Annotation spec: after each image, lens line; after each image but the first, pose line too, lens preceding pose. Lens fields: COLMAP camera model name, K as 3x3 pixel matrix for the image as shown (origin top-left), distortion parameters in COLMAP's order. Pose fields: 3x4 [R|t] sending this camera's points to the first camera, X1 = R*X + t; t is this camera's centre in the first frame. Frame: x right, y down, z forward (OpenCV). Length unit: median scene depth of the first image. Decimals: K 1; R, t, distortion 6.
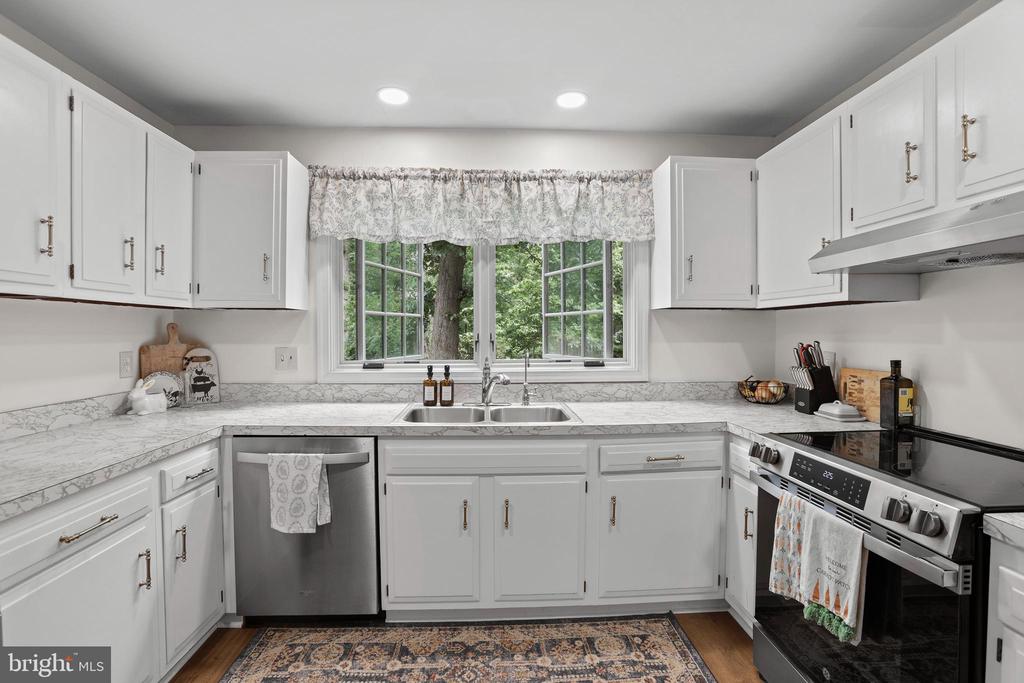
lens RADIAL K [[474.3, 0, 516.3], [0, 474.3, 341.3], [0, 0, 1]] dist [-0.022395, 0.004572]
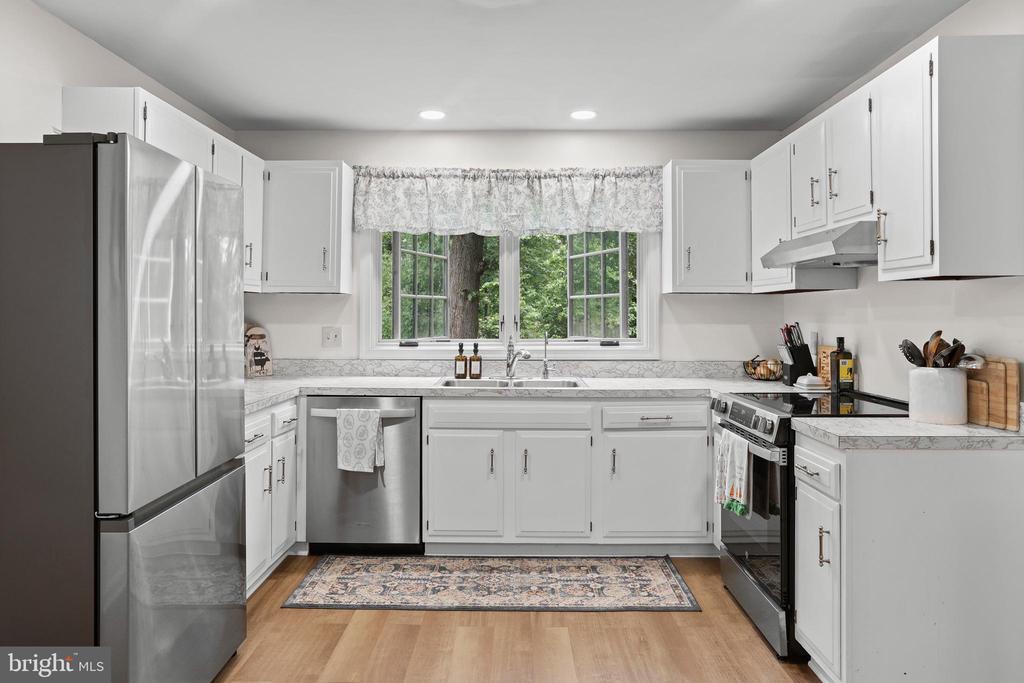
lens RADIAL K [[727.3, 0, 546.7], [0, 727.3, 318.3], [0, 0, 1]] dist [0.059265, -0.001248]
pose [[0.999761, 0.002756, -0.021670, 0.068553], [-0.003114, 0.999858, -0.016537, 0.021984], [0.021621, 0.016600, 0.999628, -0.829102]]
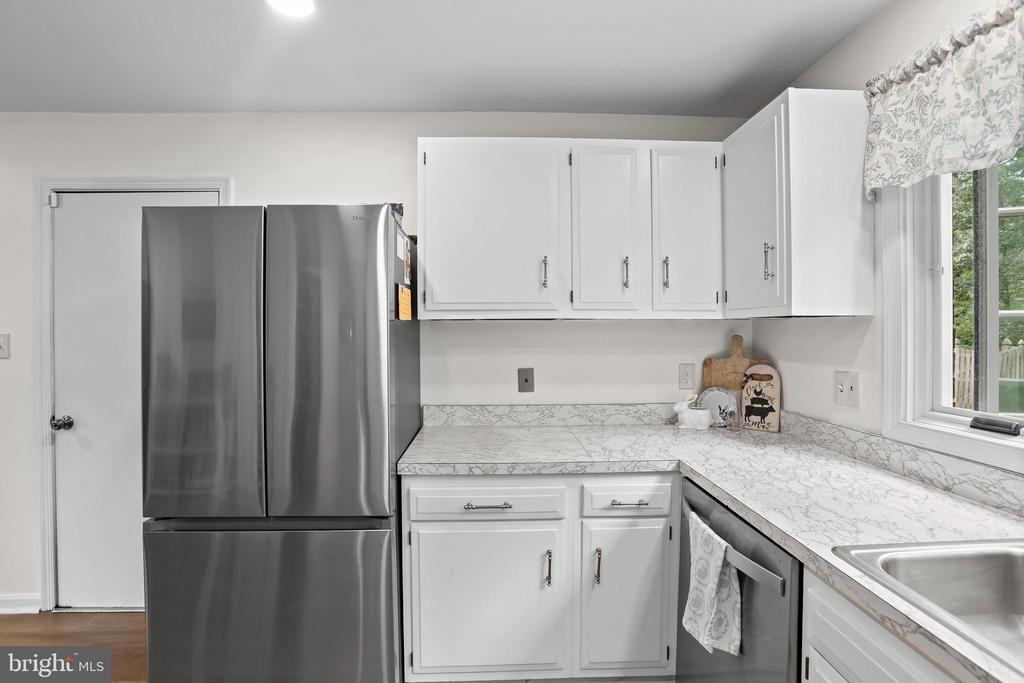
lens RADIAL K [[474.3, 0, 513.2], [0, 474.3, 333.1], [0, 0, 1]] dist [-0.022395, 0.004572]
pose [[-0.003267, 0.002195, -0.999992, 0.199711], [-0.019395, 0.999809, 0.002258, -0.039299], [0.999807, 0.019402, -0.003224, 0.608558]]
